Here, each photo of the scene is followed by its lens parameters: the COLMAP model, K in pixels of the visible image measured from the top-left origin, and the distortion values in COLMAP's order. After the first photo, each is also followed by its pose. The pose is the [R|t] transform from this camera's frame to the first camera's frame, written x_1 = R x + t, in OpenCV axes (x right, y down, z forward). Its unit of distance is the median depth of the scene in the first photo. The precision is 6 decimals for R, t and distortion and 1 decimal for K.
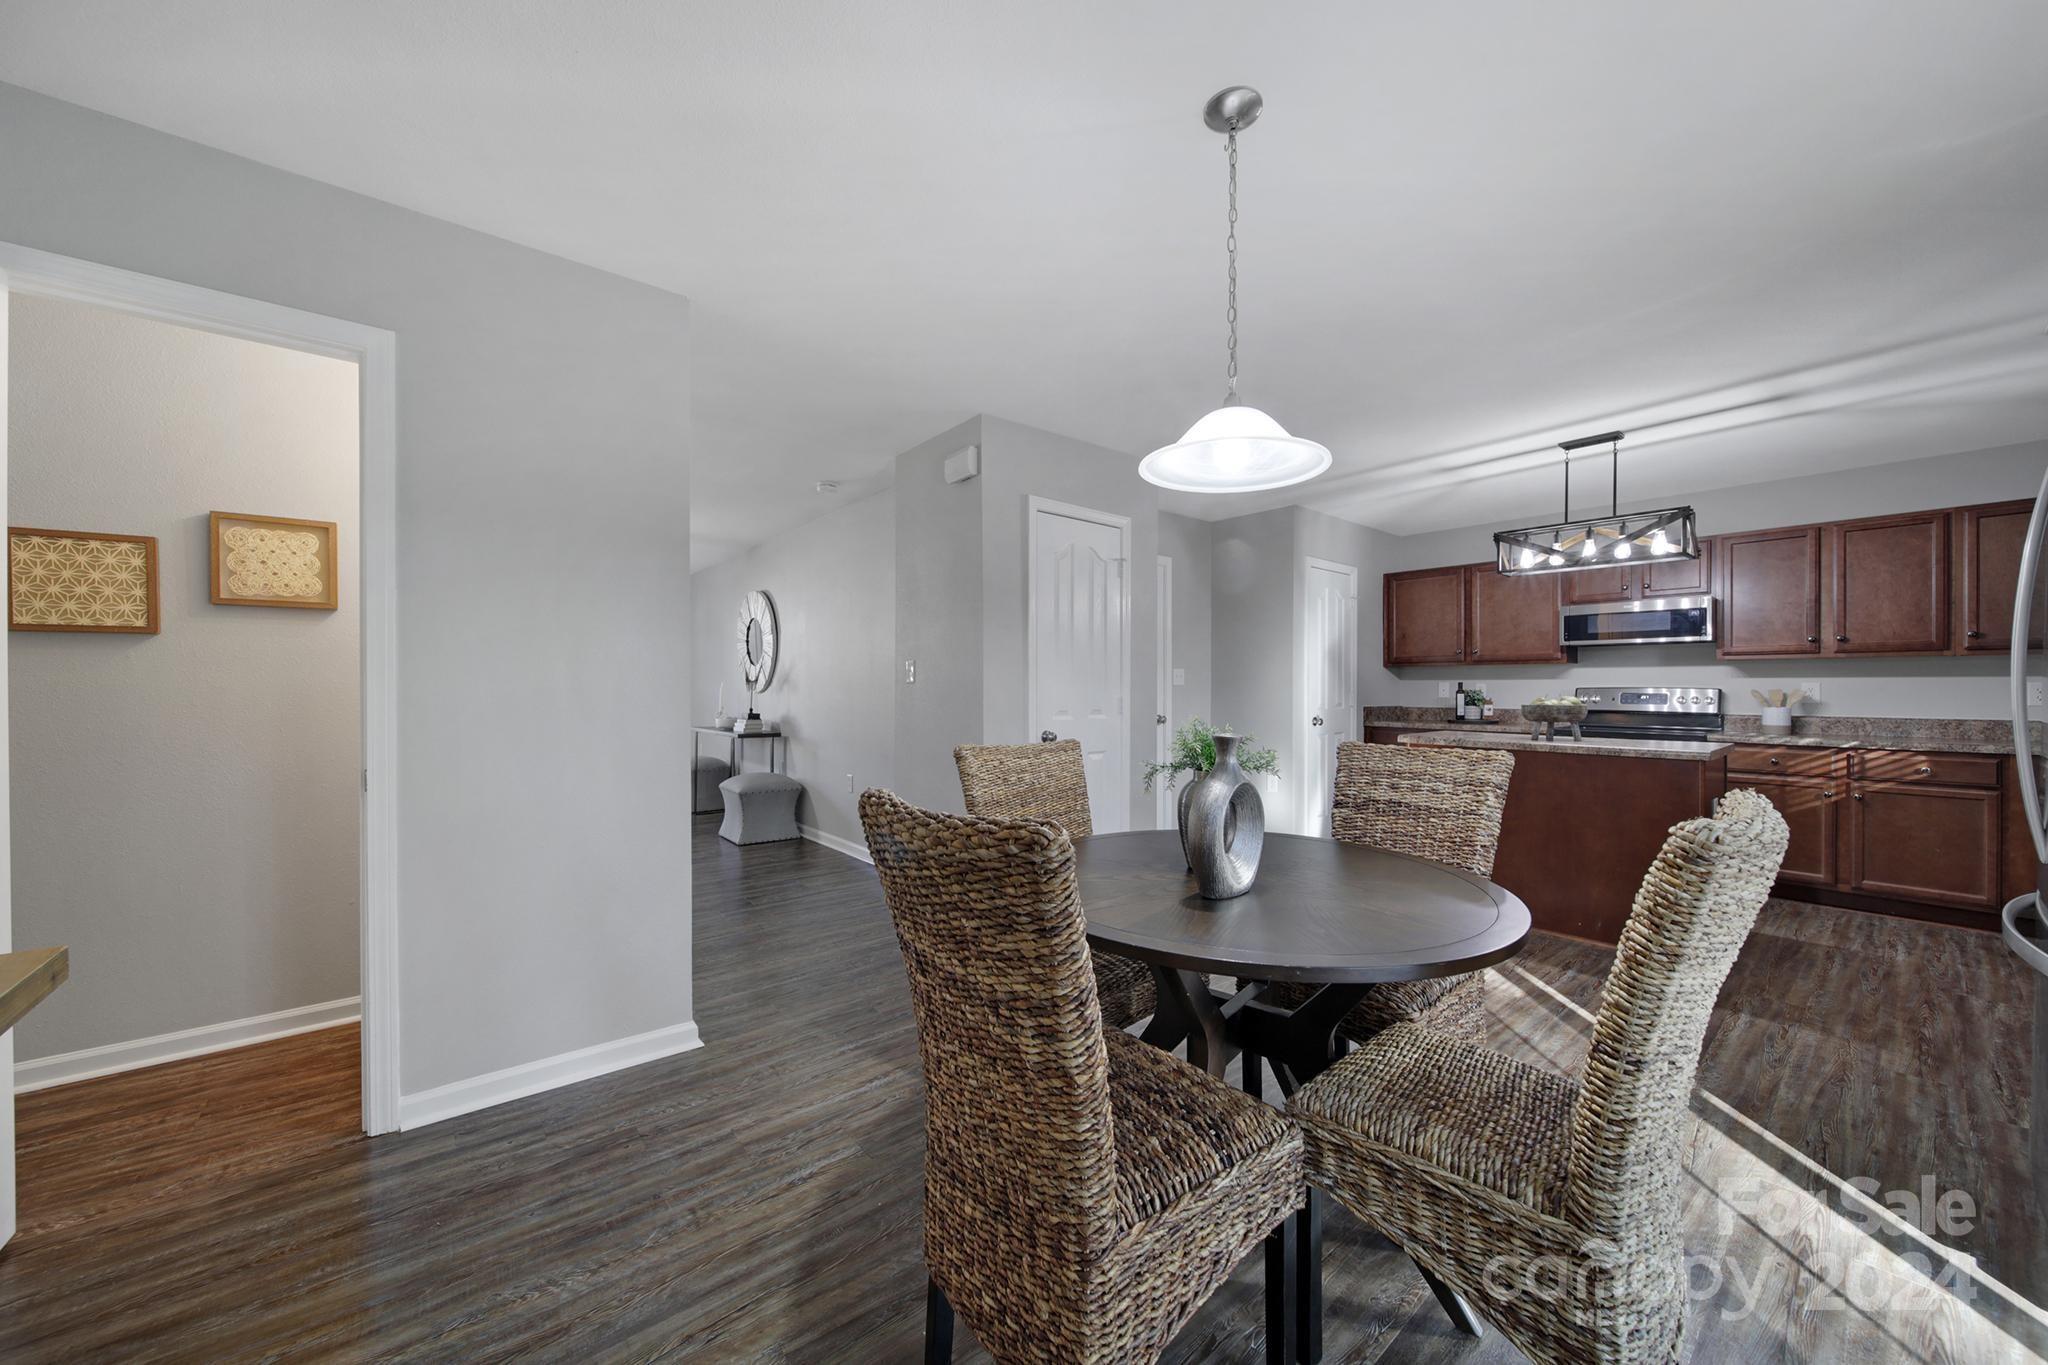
lens RADIAL K [[719.9, 0, 1032.6], [0, 719.9, 684.7], [0, 0, 1]] dist [-0.000060, -0.002187]
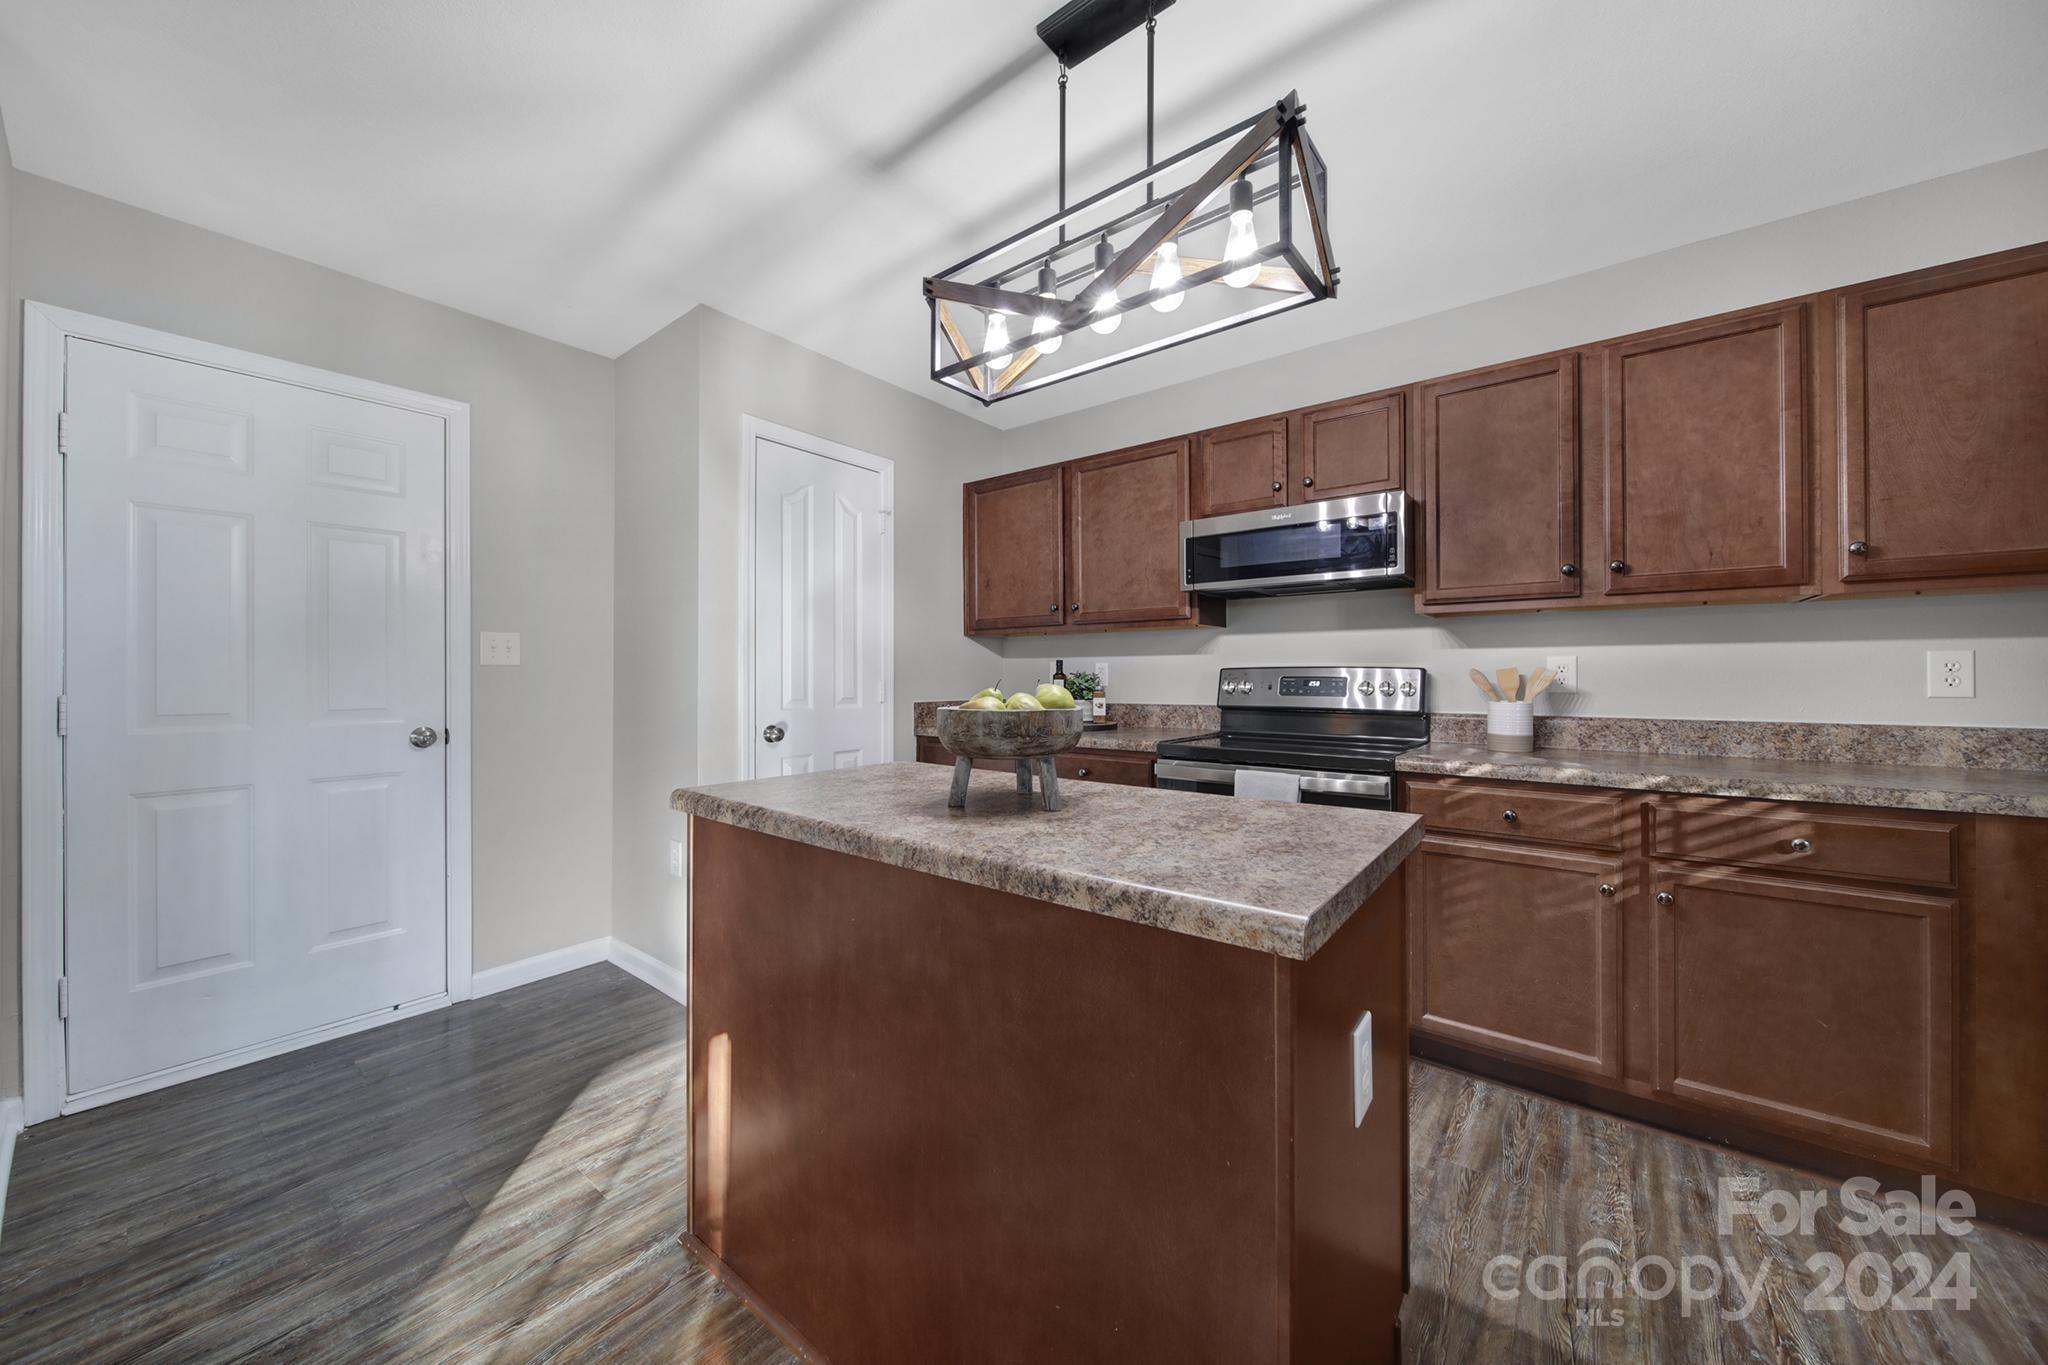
lens RADIAL K [[719.9, 0, 1020.7], [0, 719.9, 667.6], [0, 0, 1]] dist [-0.000060, -0.002187]
pose [[0.975773, -0.002689, 0.218767, 0.585146], [0.003995, 0.999977, -0.005530, 0.007974], [-0.218747, 0.006270, 0.975761, 0.578566]]
